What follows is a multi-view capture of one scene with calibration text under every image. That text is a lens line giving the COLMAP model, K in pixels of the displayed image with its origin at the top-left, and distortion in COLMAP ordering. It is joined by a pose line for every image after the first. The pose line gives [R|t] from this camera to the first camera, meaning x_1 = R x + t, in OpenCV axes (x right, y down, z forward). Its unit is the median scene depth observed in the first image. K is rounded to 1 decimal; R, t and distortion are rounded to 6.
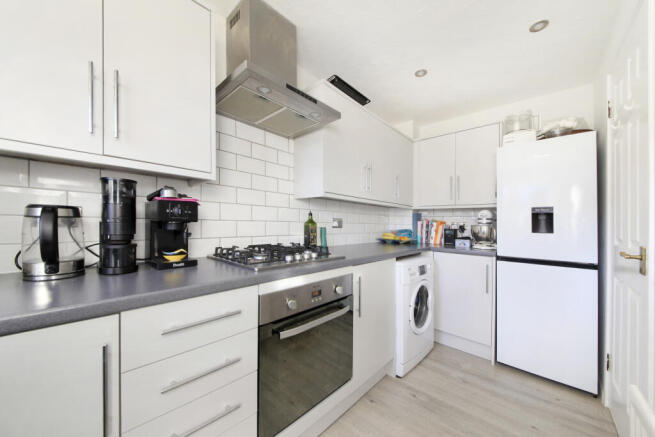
lens RADIAL K [[231.5, 0, 327.5], [0, 231.5, 218.5], [0, 0, 1]] dist [0.000205, -0.000014]
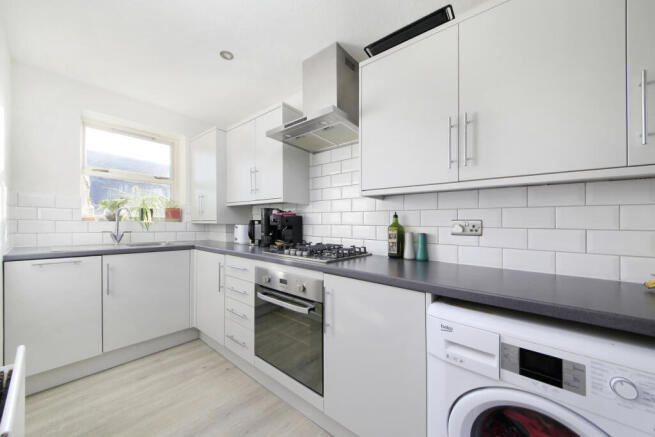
lens RADIAL K [[249.9, 0, 327.5], [0, 249.9, 218.5], [0, 0, 1]] dist [0.001268, 0.000110]
pose [[0.047950, -0.037455, -0.998147, 0.848299], [0.006587, 0.999287, -0.037181, 0.022421], [0.998828, -0.004792, 0.048163, 0.750844]]
